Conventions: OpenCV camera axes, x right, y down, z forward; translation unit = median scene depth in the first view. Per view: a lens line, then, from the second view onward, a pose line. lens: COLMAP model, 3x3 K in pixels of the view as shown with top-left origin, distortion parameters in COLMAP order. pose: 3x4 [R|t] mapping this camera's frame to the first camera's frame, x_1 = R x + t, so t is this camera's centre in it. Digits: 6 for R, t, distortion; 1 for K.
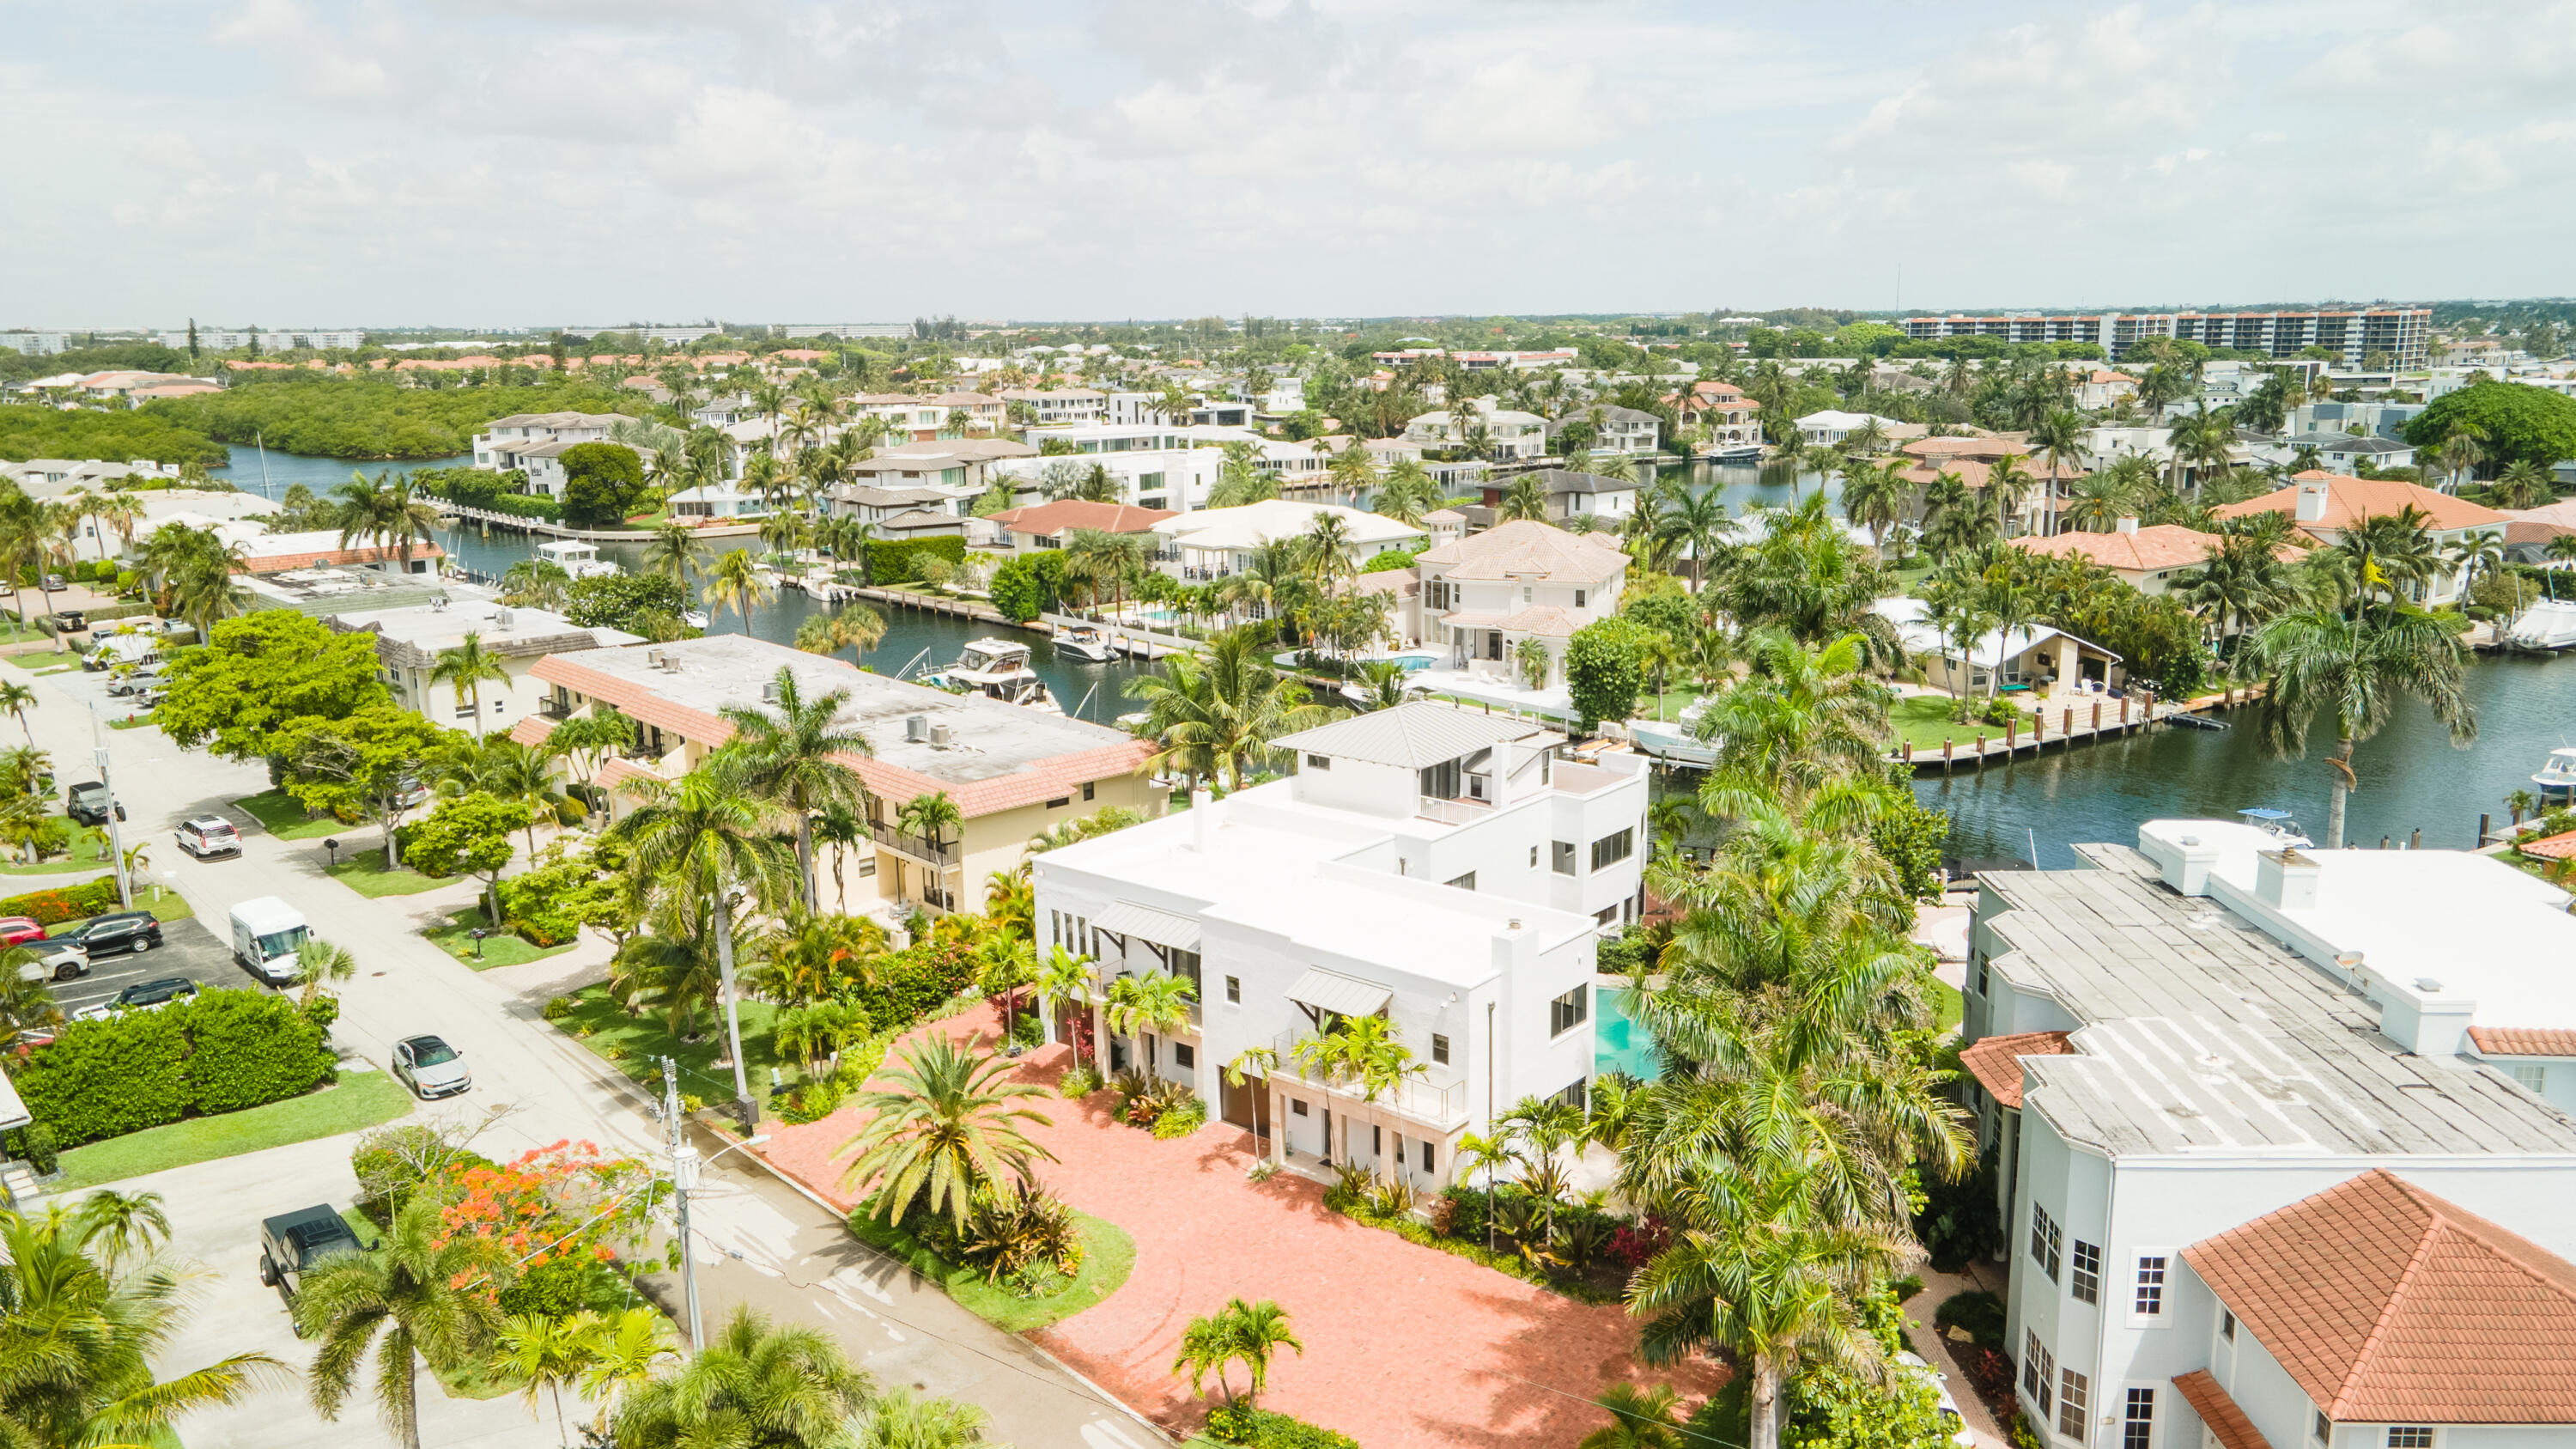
lens RADIAL K [[1888.0, 0, 1265.1], [0, 1888.0, 714.1], [0, 0, 1]] dist [0.022557, 0.034150]
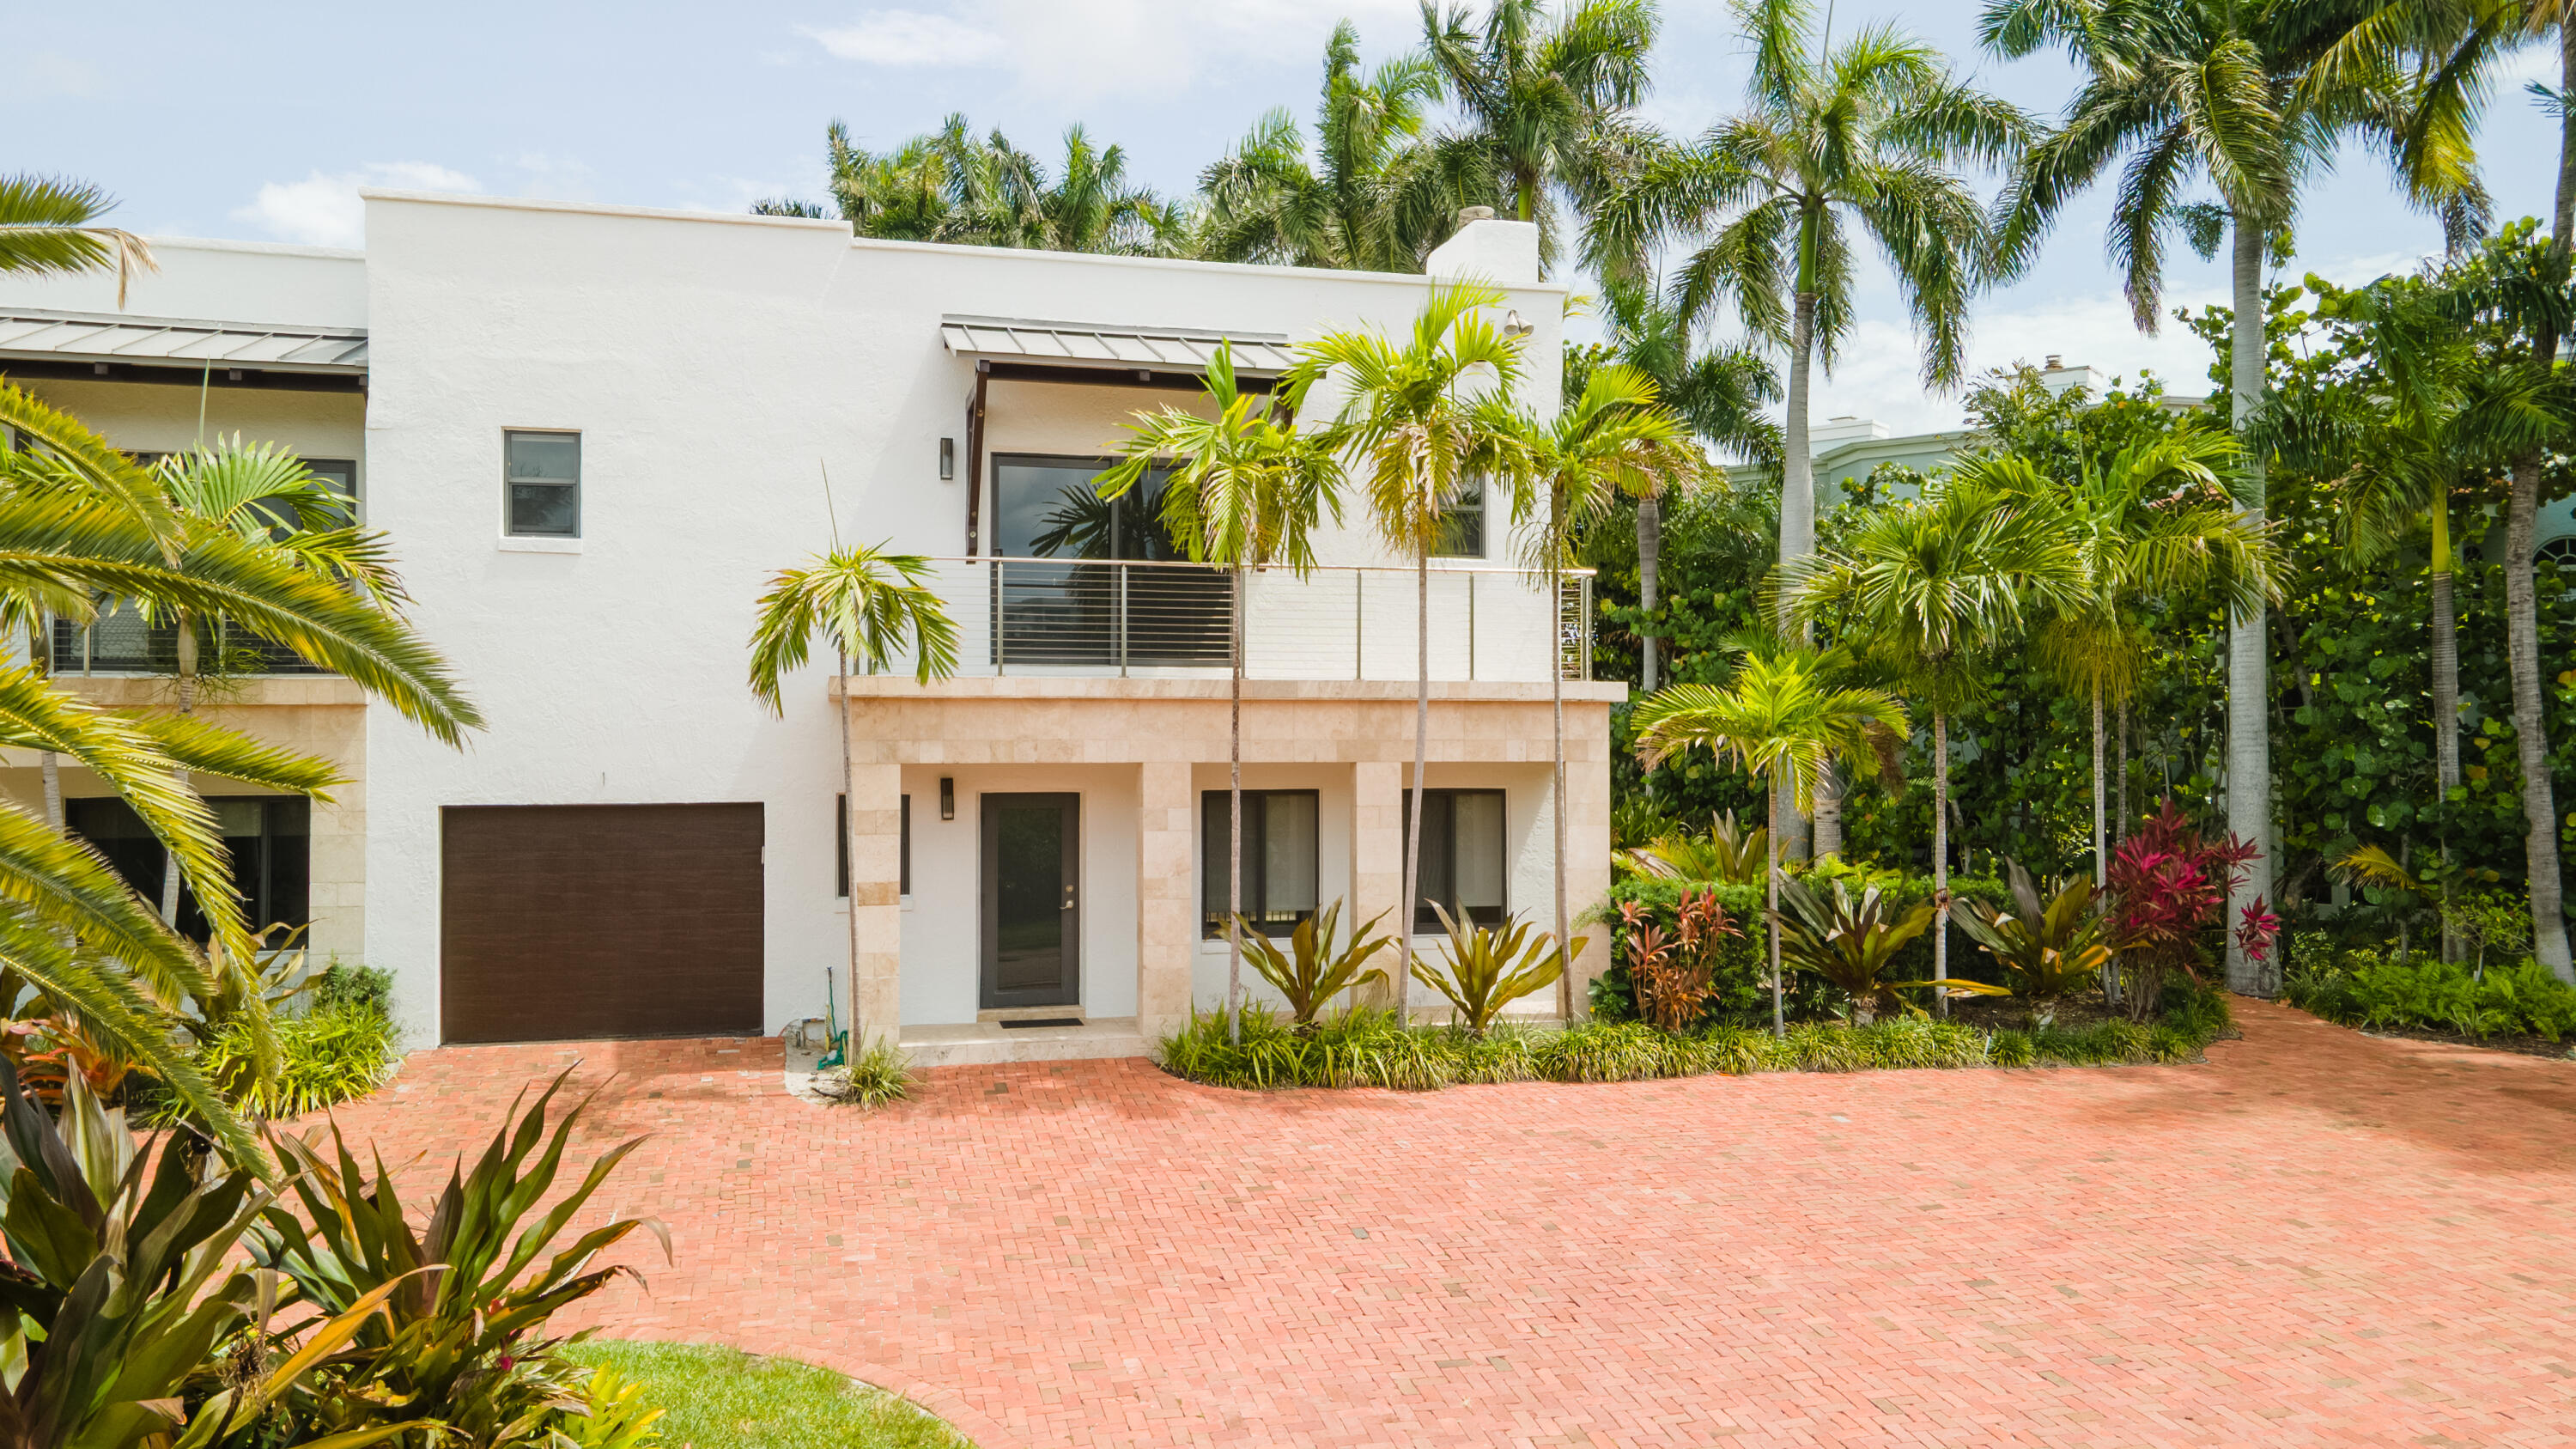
lens RADIAL K [[1888.0, 0, 1293.2], [0, 1888.0, 725.7], [0, 0, 1]] dist [0.022557, 0.034150]
pose [[0.595028, 0.022814, 0.803381, -0.139502], [0.162432, 0.975556, -0.148009, 0.196601], [-0.787119, 0.218565, 0.576778, 0.647369]]
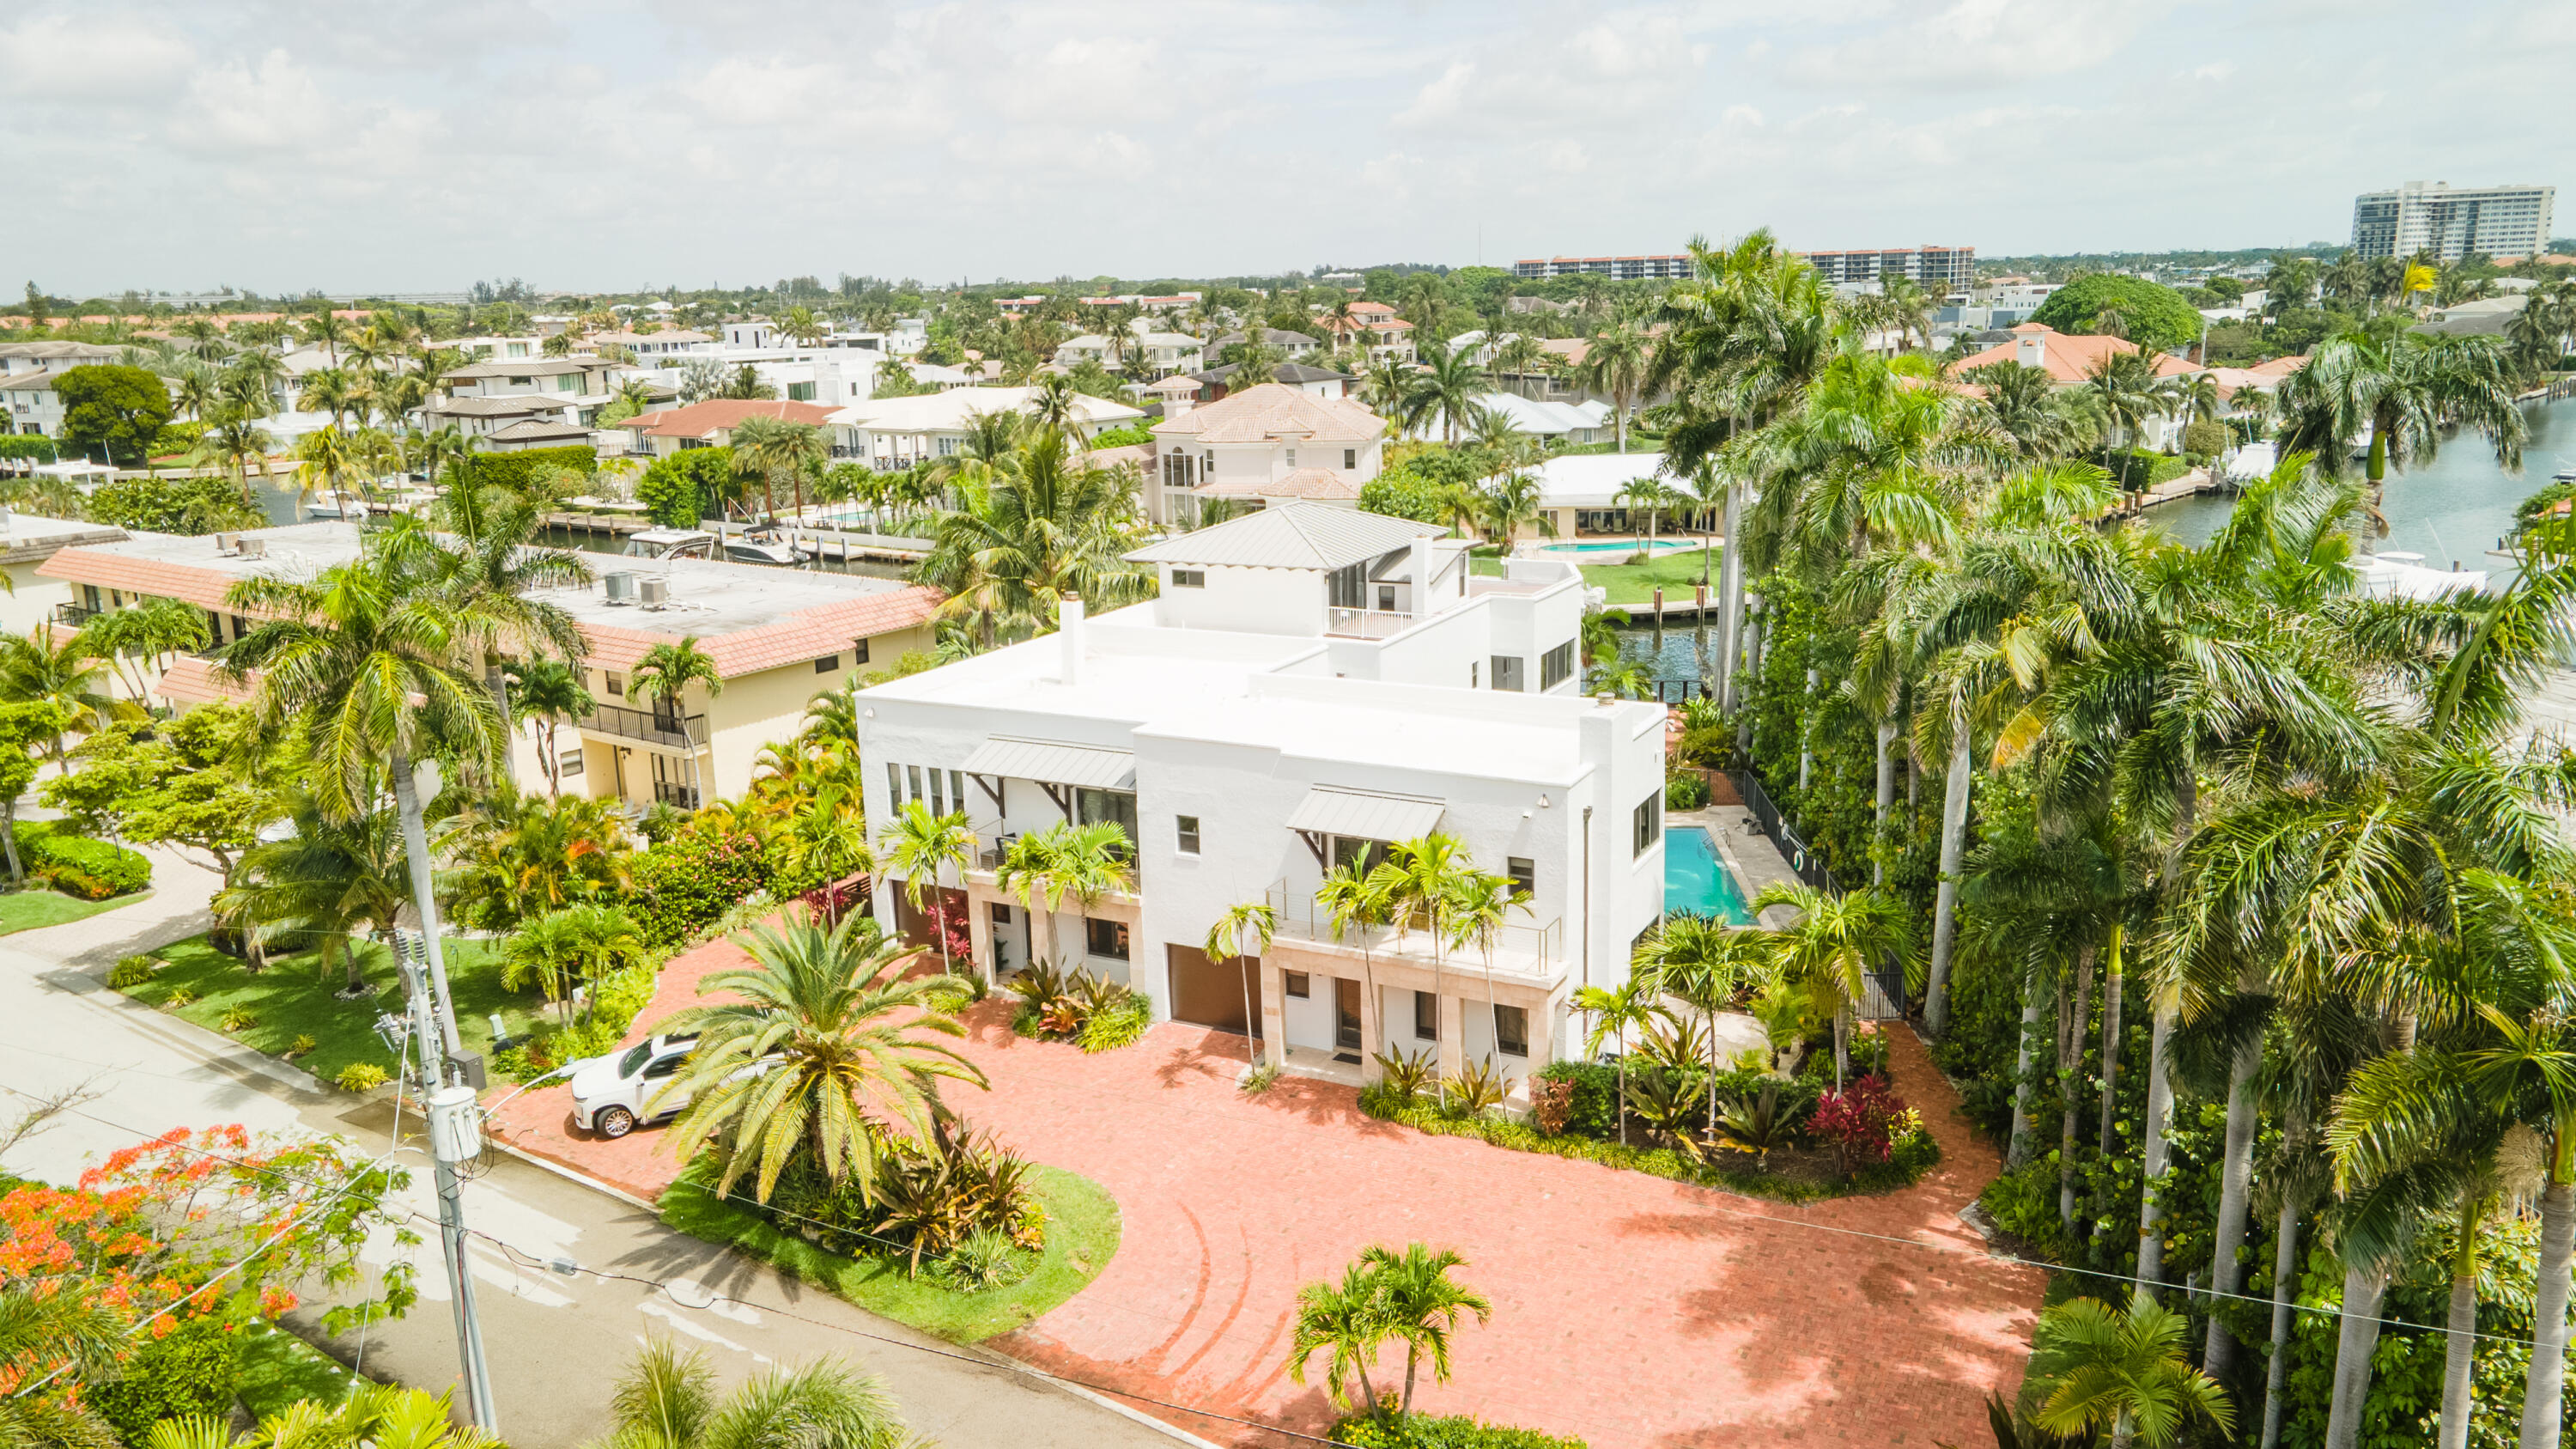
lens RADIAL K [[1888.0, 0, 1281.1], [0, 1888.0, 717.7], [0, 0, 1]] dist [0.022557, 0.034150]
pose [[0.976827, -0.058137, 0.205985, -0.106936], [0.054385, 0.998235, 0.023837, 0.072460], [-0.207008, -0.012082, 0.978265, 0.244530]]
